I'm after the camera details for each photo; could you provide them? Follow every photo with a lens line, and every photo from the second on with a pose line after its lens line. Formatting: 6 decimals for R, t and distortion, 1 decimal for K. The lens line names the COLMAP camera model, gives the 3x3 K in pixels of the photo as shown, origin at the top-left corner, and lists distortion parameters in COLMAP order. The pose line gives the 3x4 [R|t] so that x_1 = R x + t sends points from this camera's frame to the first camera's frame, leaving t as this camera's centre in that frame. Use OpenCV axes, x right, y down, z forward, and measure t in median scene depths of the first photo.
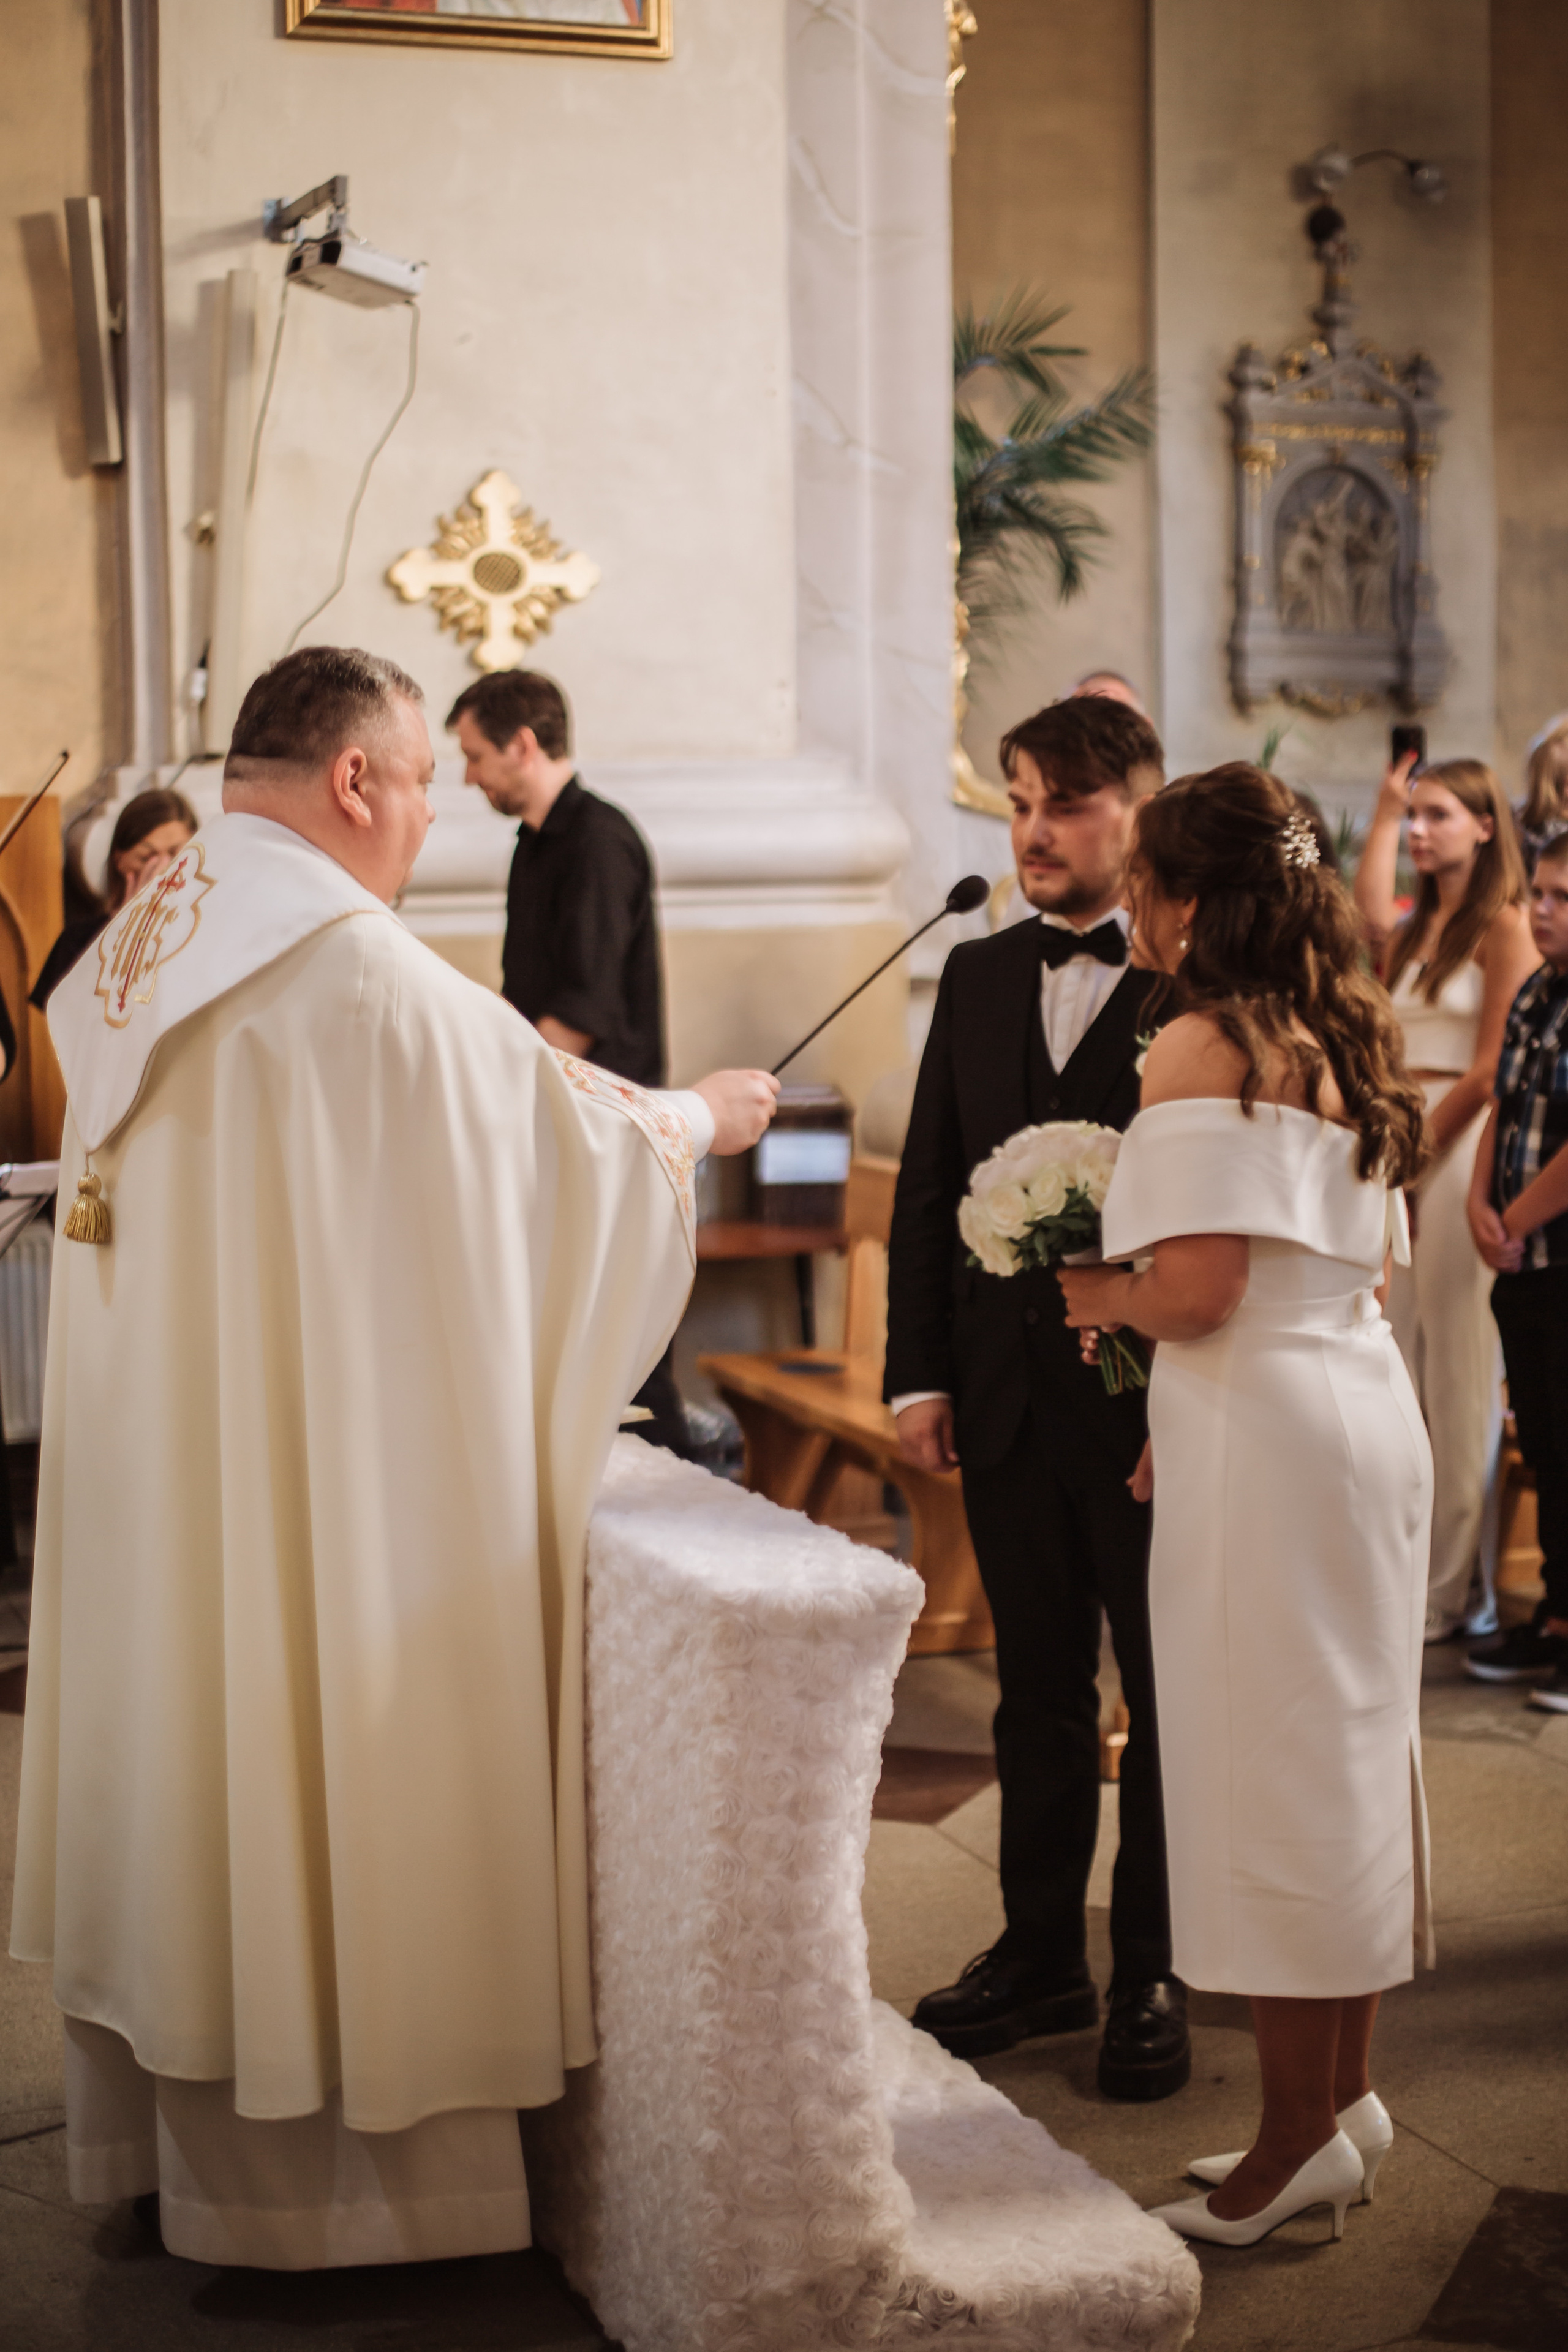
lens RADIAL K [[3346.4, 0, 737.1], [0, 3346.4, 1172.1], [0, 0, 1]] dist [-0.153175, 0.114974]
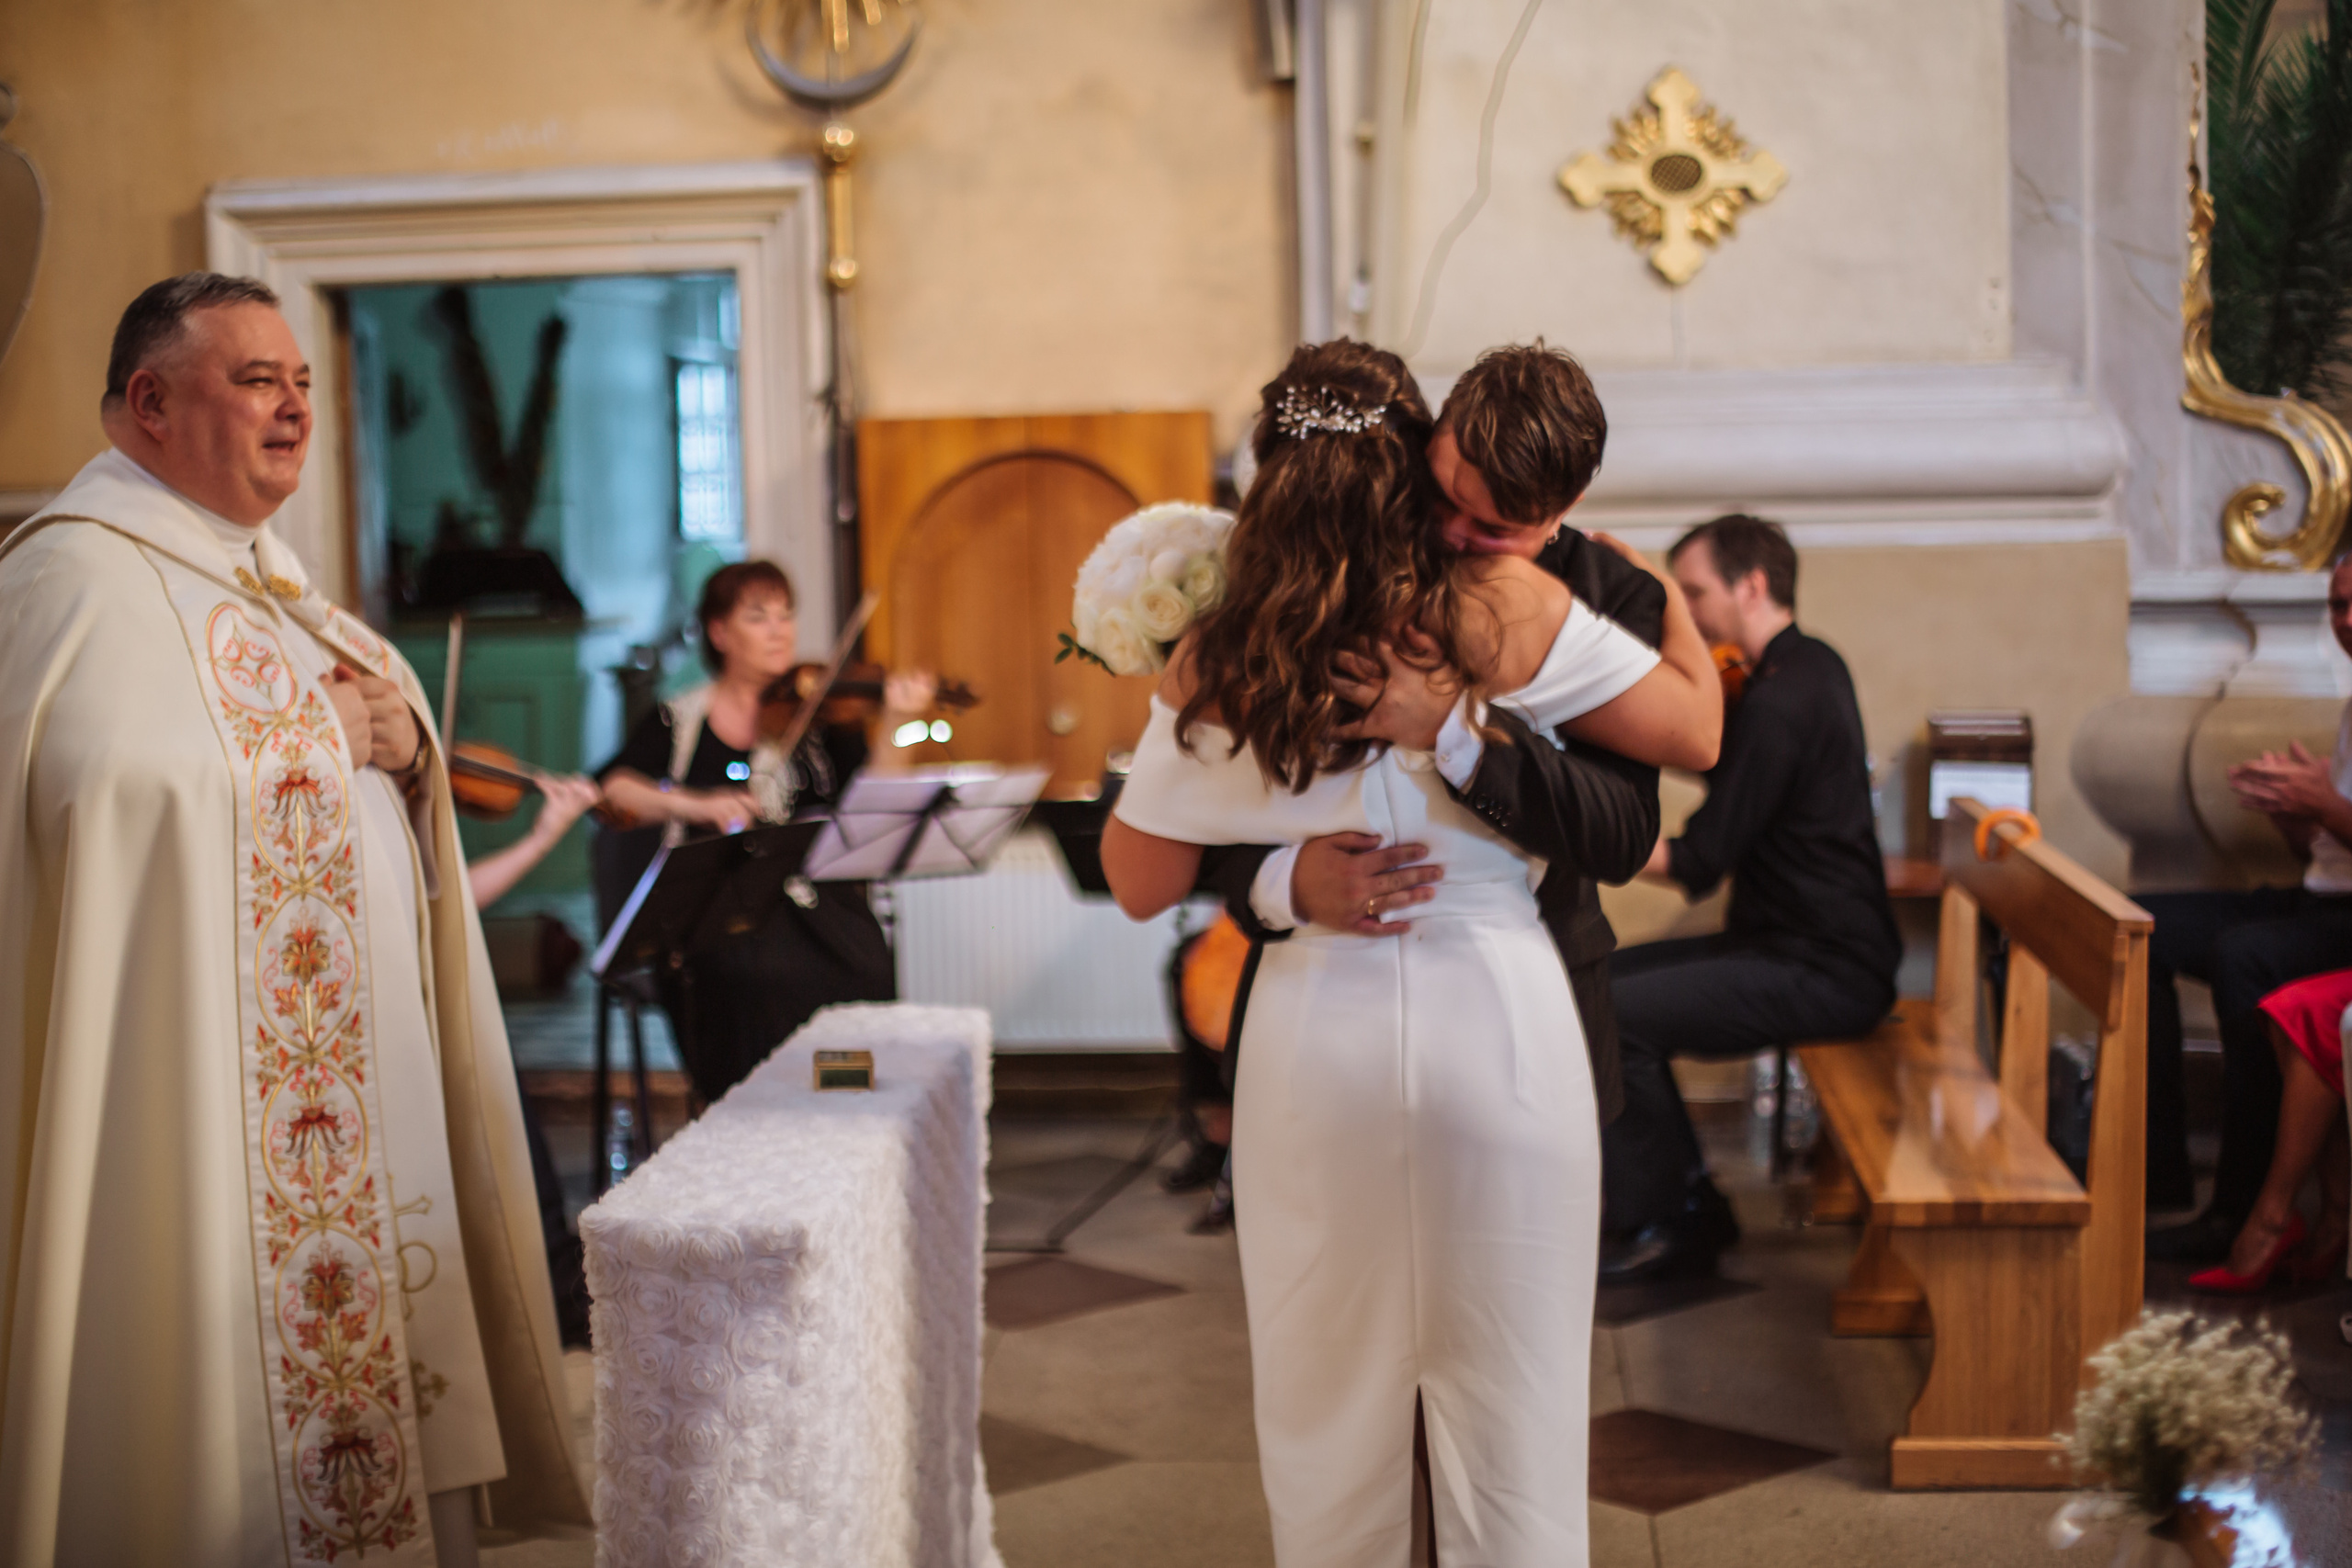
lens RADIAL K [[3346.1, 0, 1176.0], [0, 3346.1, 784.0], [0, 0, 1]] dist [-0.153175, 0.114974]
pose [[0.911851, 0.028993, -0.409495, 0.194772], [-0.029899, 0.999544, 0.004190, -0.003515], [0.409430, 0.008423, 0.912303, 0.067097]]
